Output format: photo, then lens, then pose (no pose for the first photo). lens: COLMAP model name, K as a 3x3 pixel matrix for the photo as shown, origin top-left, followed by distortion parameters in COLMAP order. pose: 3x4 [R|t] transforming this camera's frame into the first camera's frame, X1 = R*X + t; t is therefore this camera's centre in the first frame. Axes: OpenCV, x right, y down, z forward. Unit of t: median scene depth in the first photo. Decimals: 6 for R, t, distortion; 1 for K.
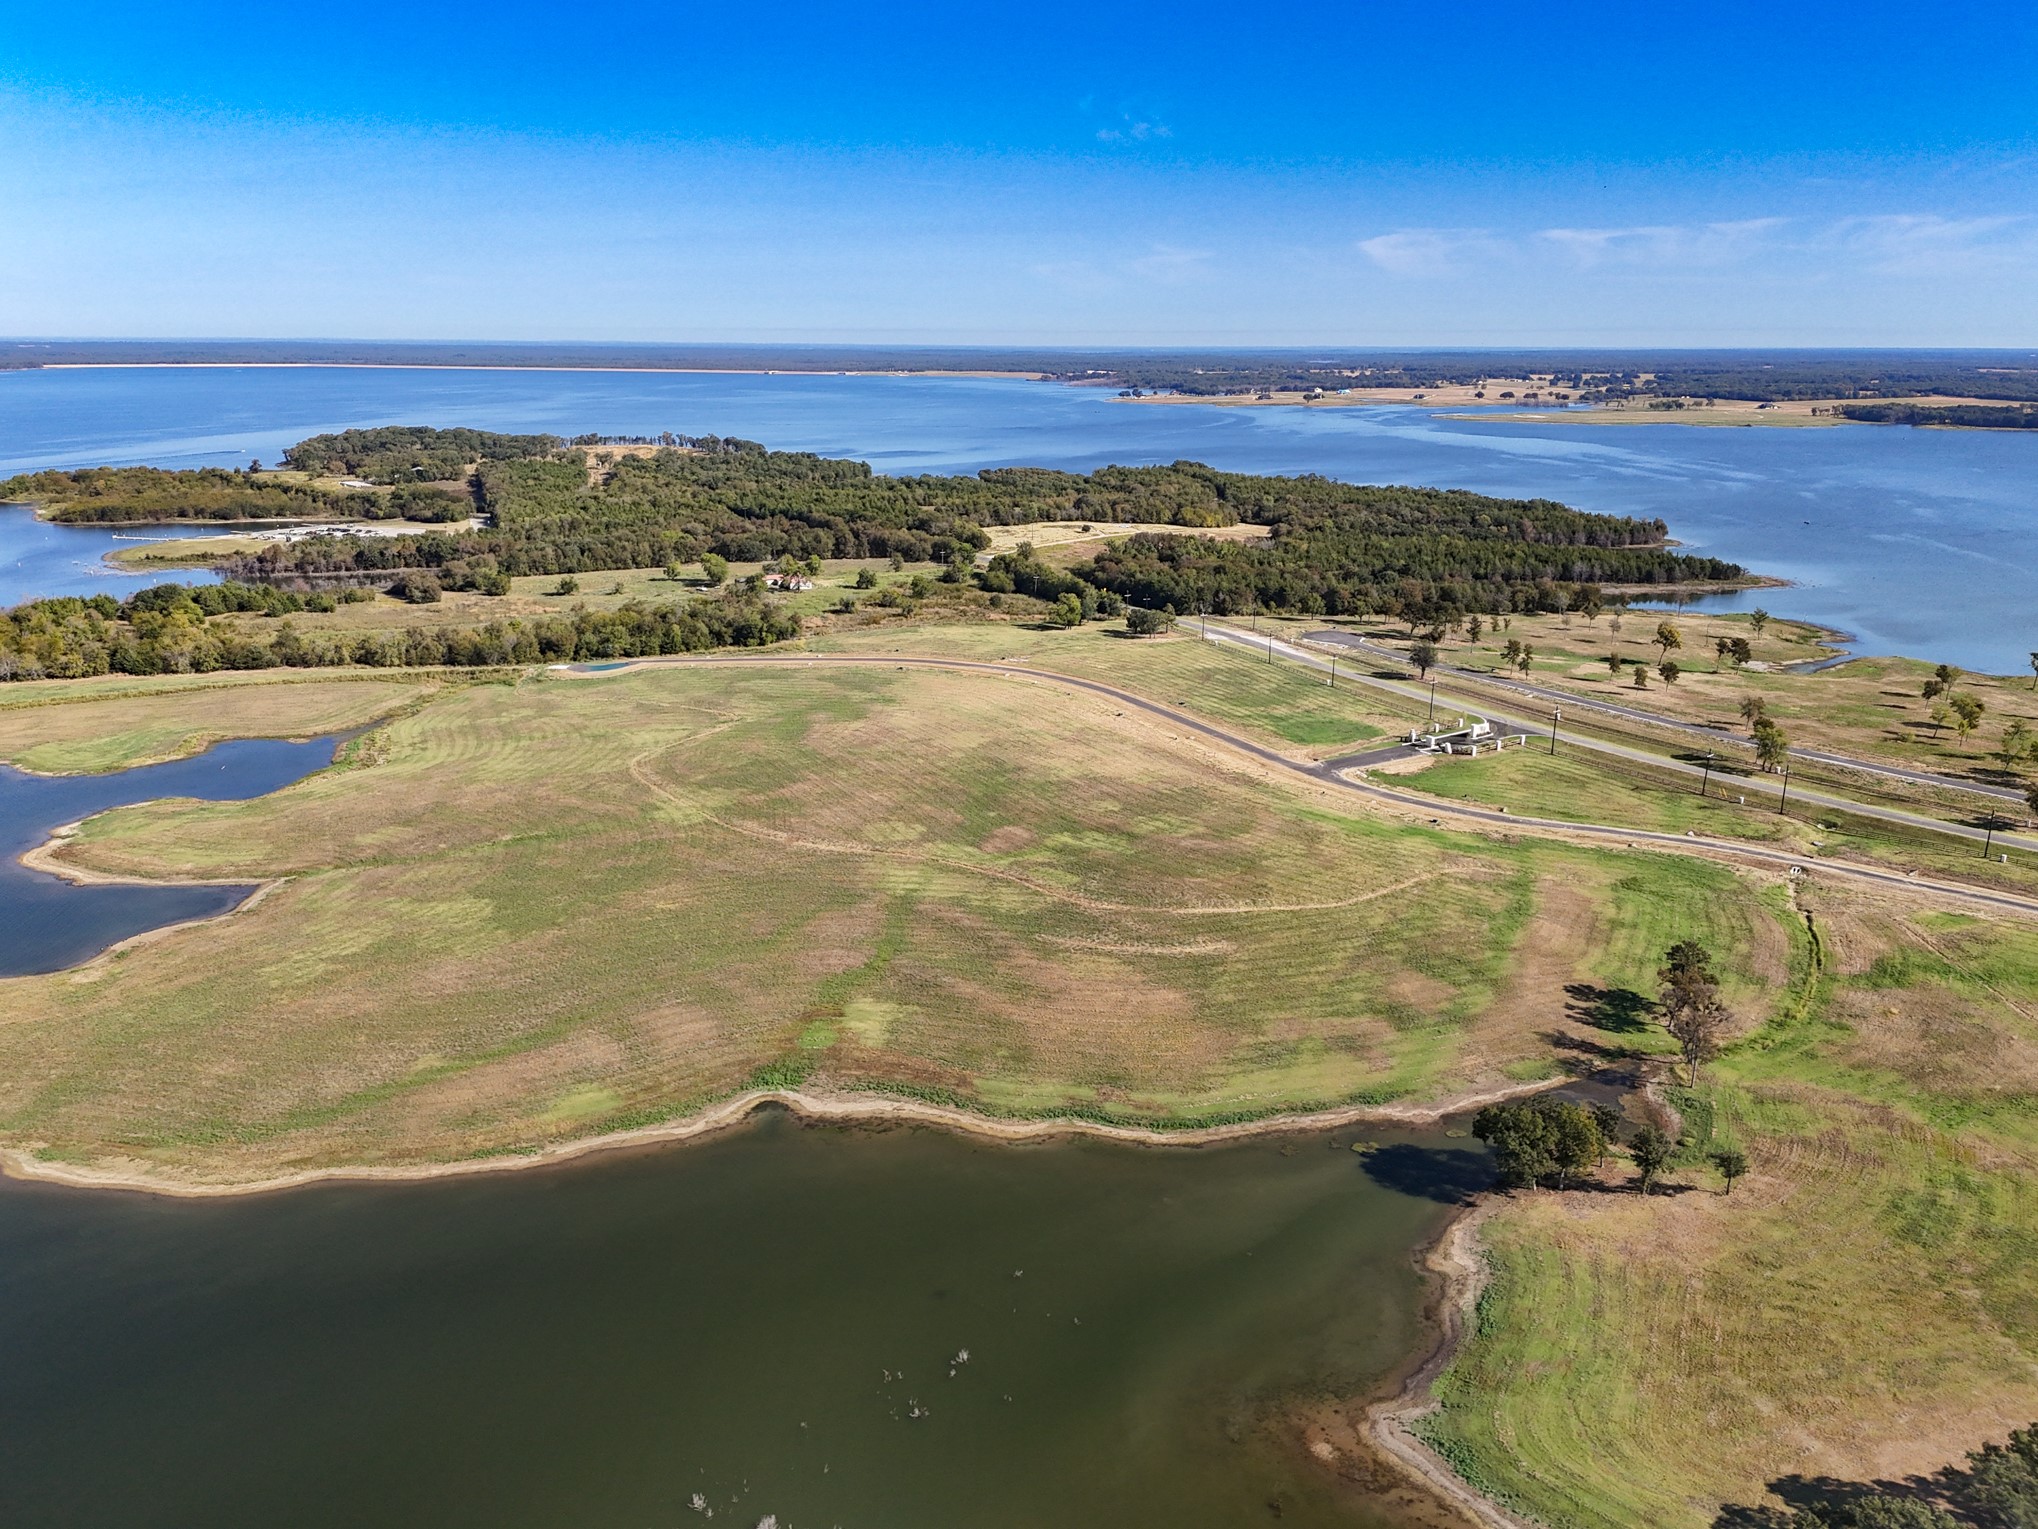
lens RADIAL K [[1497.9, 0, 1022.1], [0, 1497.9, 769.2], [0, 0, 1]] dist [0.059274, -0.055940]
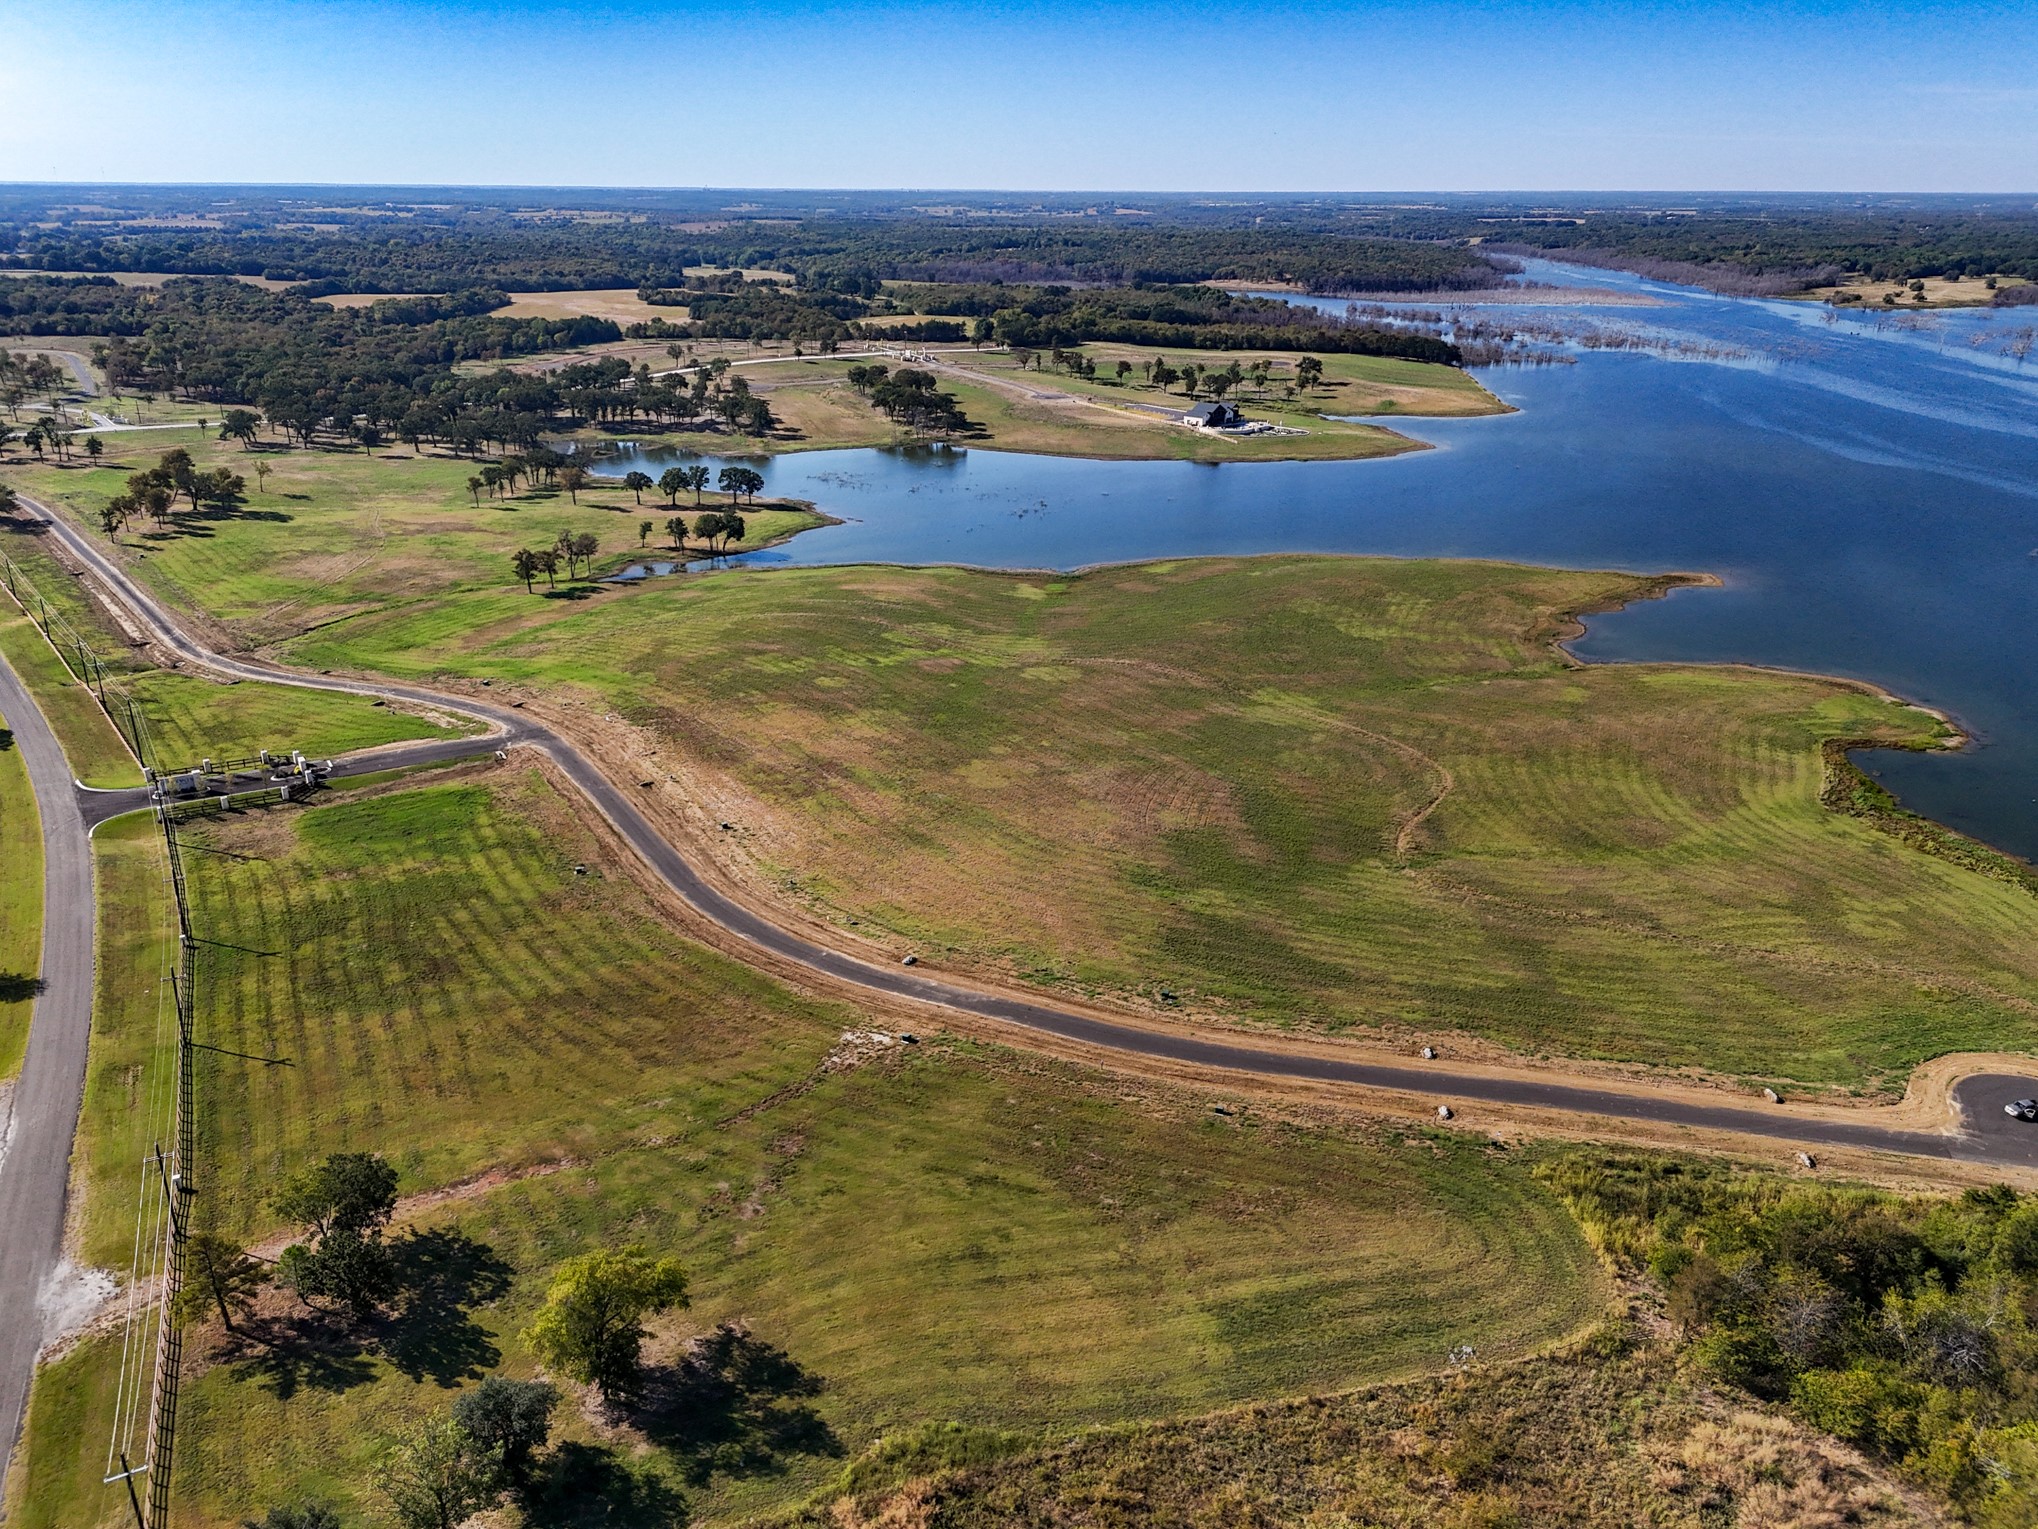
lens RADIAL K [[1497.9, 0, 1022.1], [0, 1497.9, 769.2], [0, 0, 1]] dist [0.059274, -0.055940]
pose [[-0.999881, -0.005011, -0.014557, -0.033267], [-0.012803, 0.795768, 0.605467, -0.329509], [0.008550, 0.605582, -0.795737, 1.171530]]
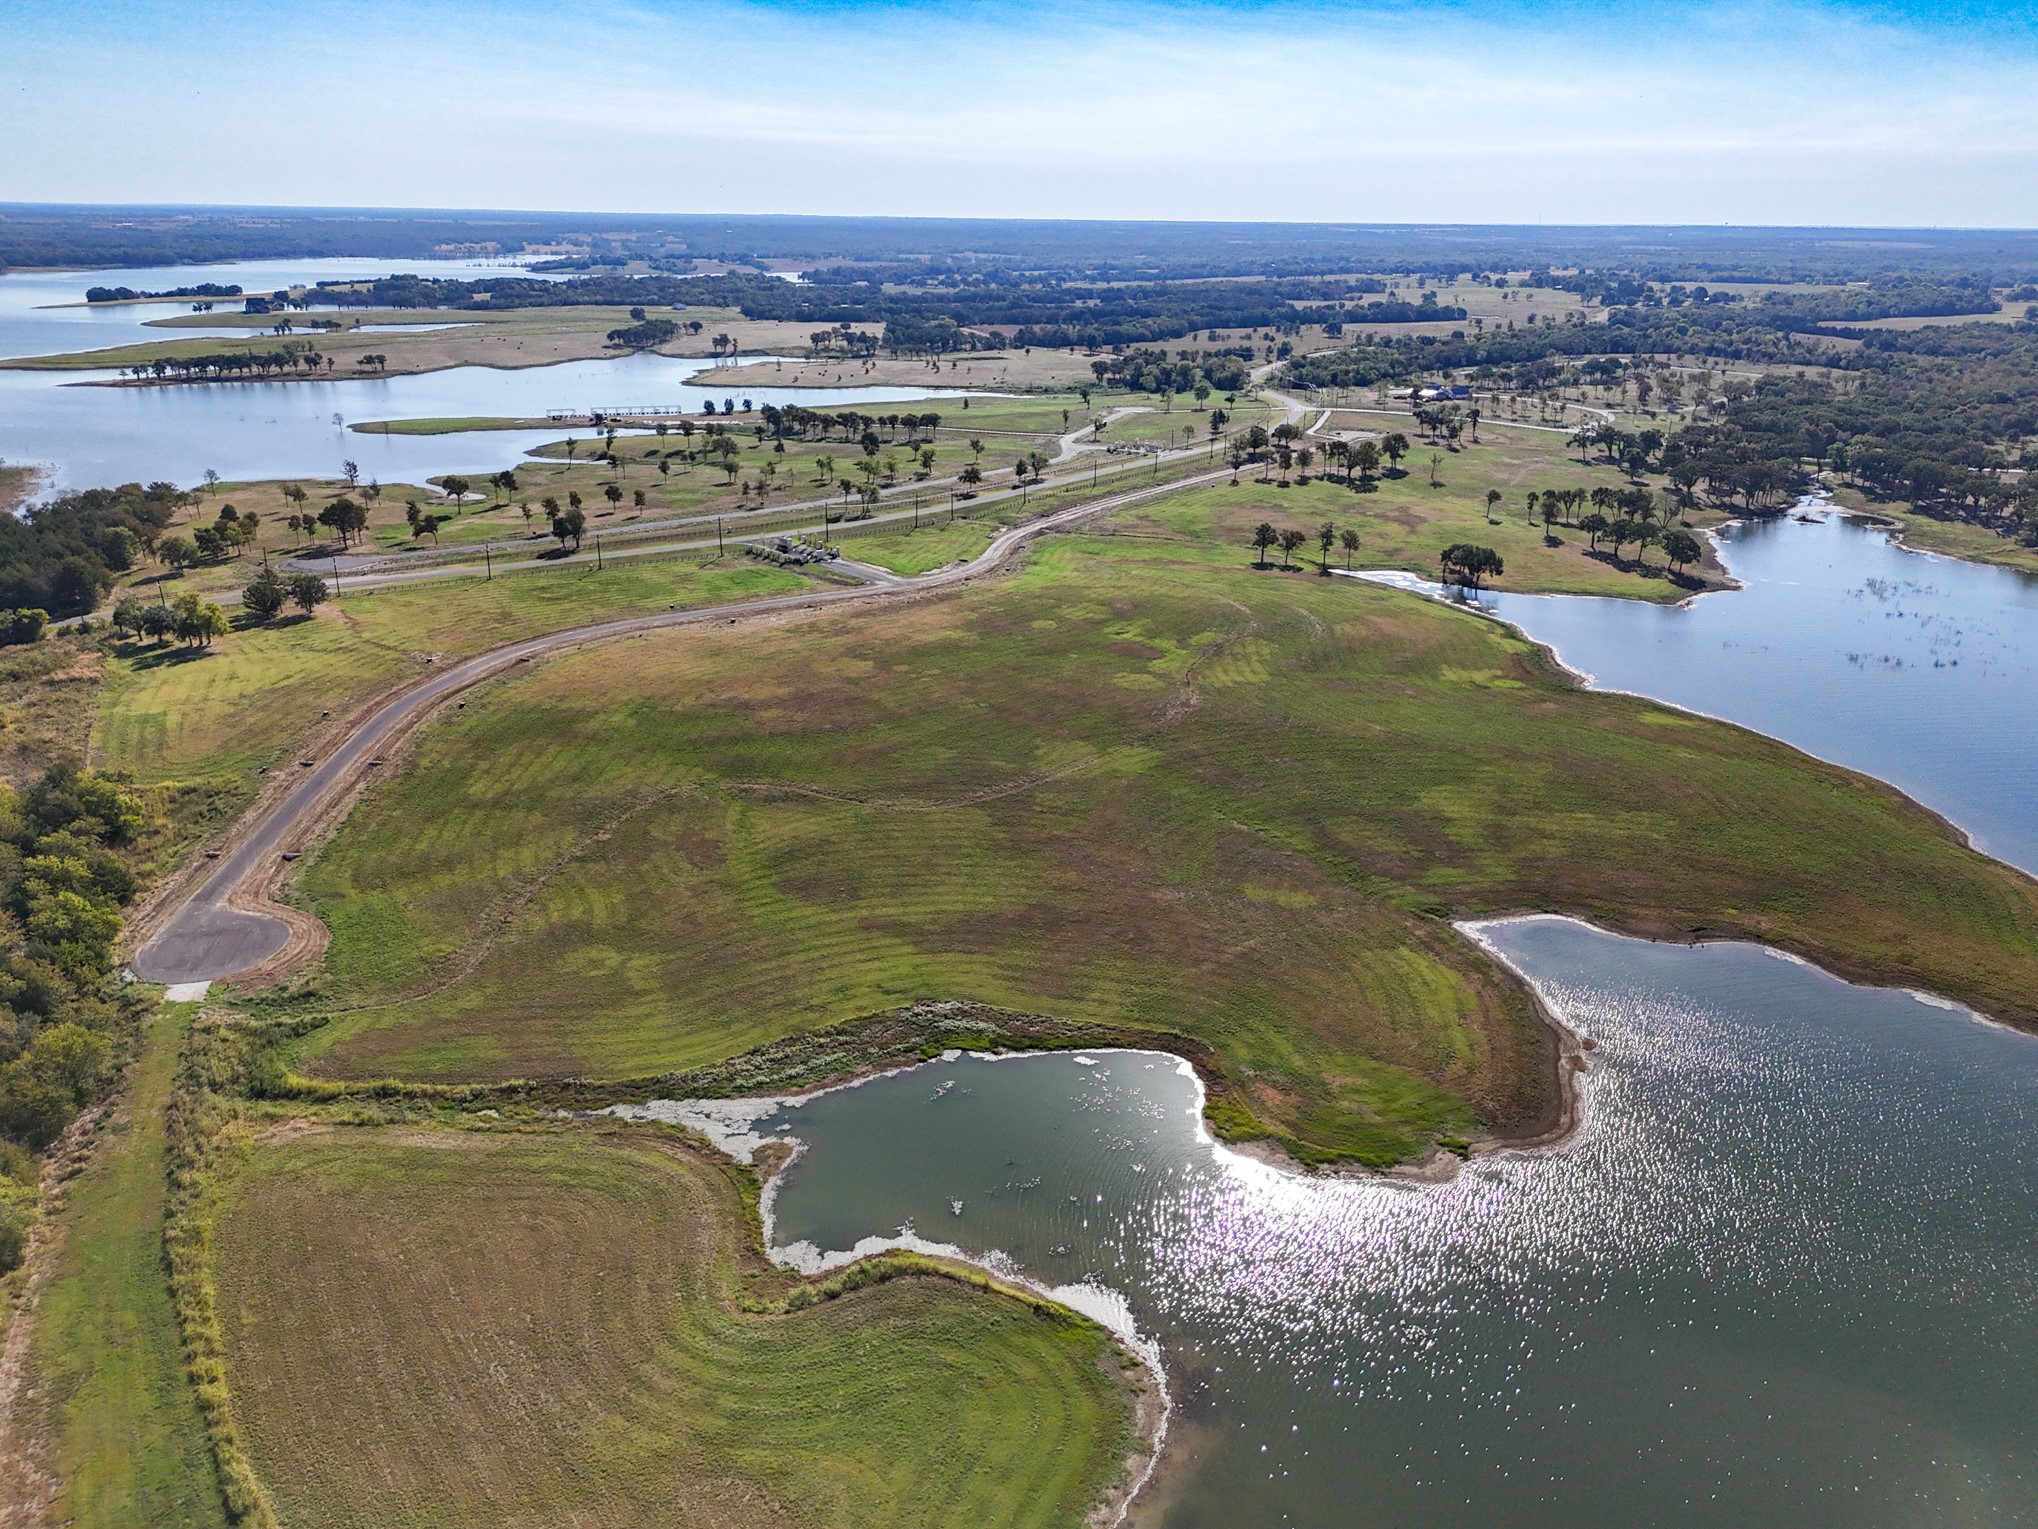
lens RADIAL K [[1497.9, 0, 1022.1], [0, 1497.9, 769.2], [0, 0, 1]] dist [0.059274, -0.055940]
pose [[-0.188605, -0.348009, 0.918323, -0.690131], [0.258876, 0.884413, 0.388326, -0.218201], [-0.947318, 0.310972, -0.076713, 0.751246]]
